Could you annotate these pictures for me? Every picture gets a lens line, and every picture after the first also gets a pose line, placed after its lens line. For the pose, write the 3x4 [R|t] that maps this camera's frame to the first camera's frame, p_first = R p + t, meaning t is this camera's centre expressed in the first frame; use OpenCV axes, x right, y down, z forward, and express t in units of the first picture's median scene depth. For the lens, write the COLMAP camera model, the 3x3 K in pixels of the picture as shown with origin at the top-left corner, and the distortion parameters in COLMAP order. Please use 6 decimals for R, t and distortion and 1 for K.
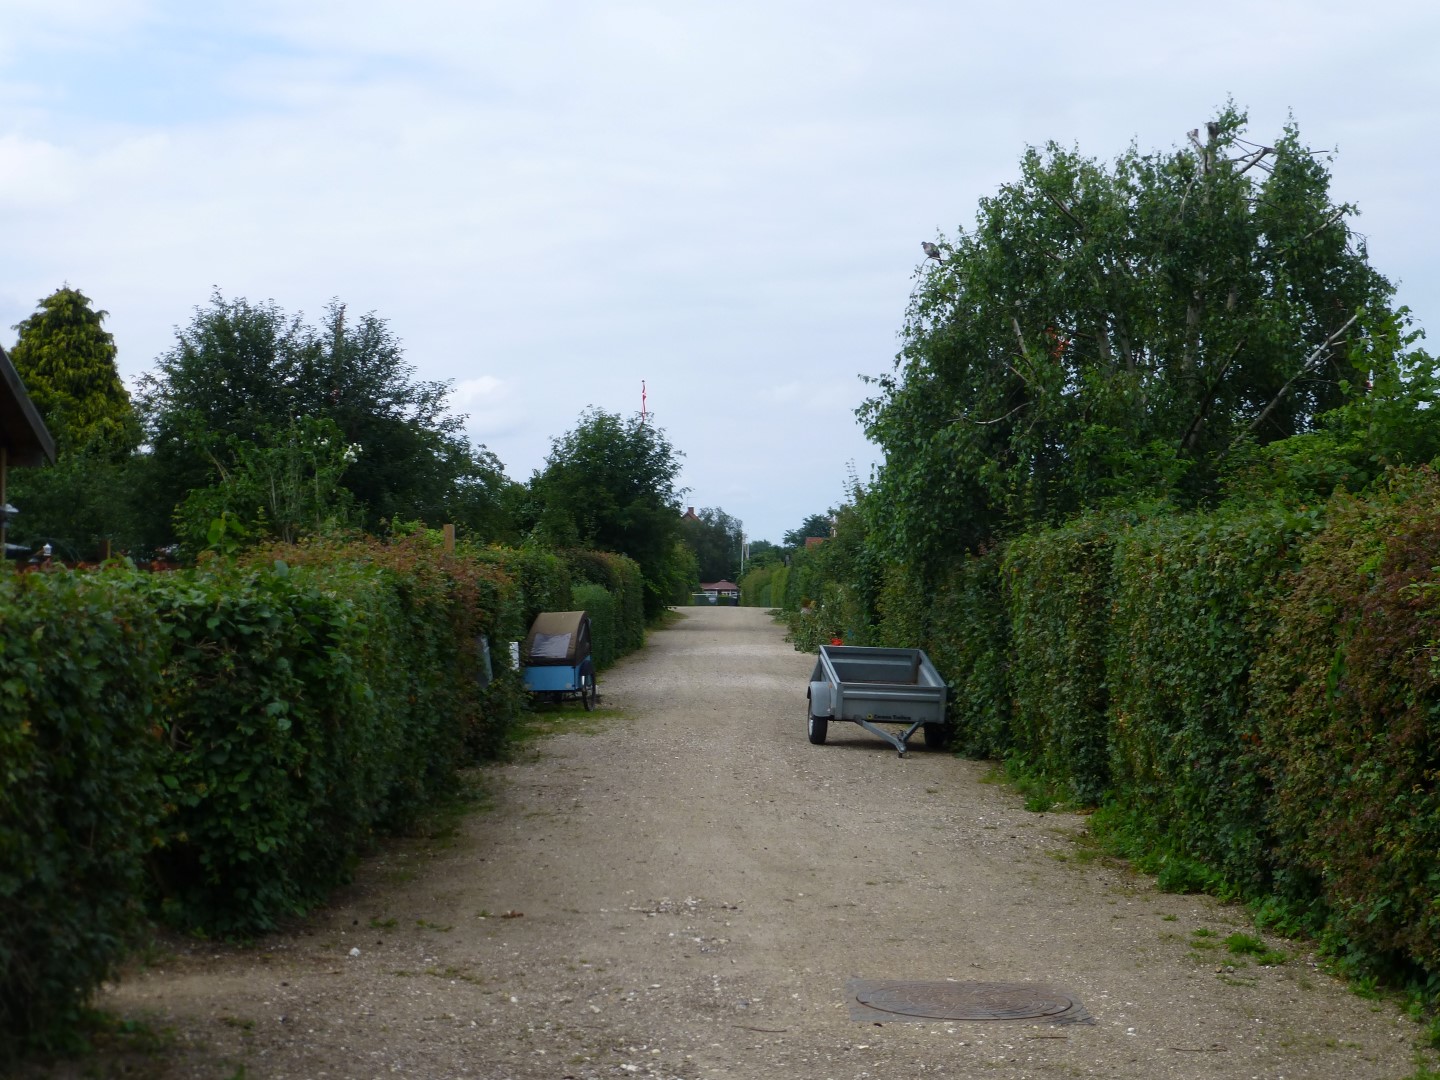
lens RADIAL K [[2391.7, 0, 720.0], [0, 2391.7, 540.0], [0, 0, 1]] dist [0.000088, -0.000515]
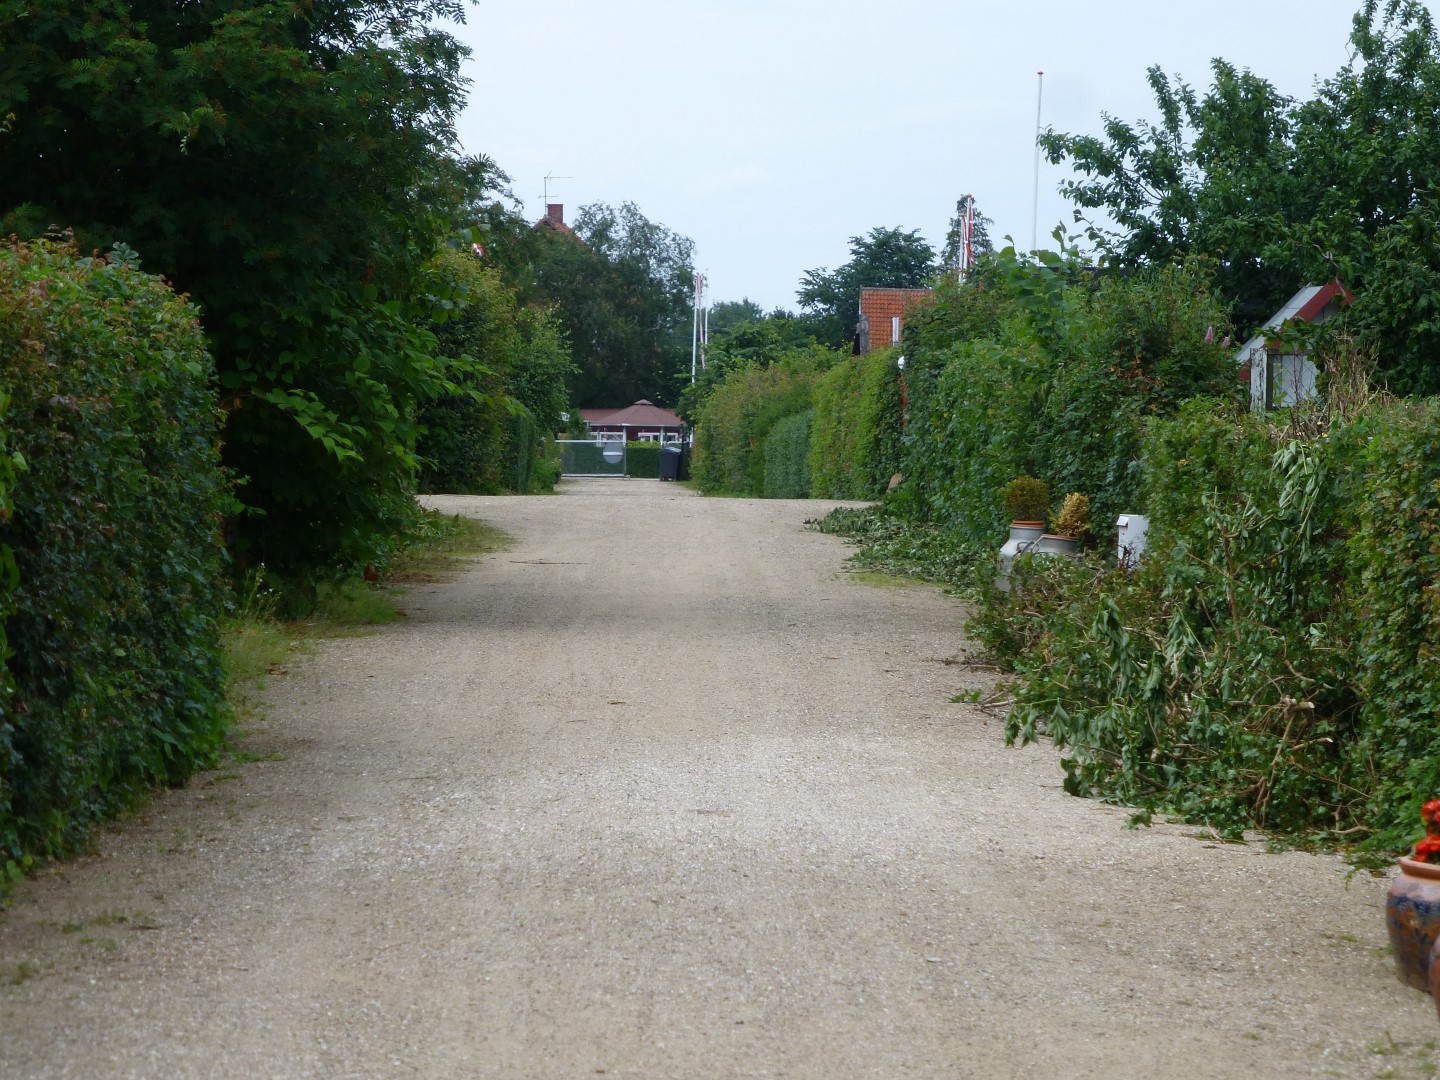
lens RADIAL K [[5957.6, 0, 720.0], [0, 5957.6, 540.0], [0, 0, 1]] dist [1.943012, -0.060466]
pose [[0.999893, 0.000730, 0.014634, -0.000134], [-0.001315, 0.999199, 0.039996, 0.001775], [-0.014593, -0.040011, 0.999093, 0.102107]]
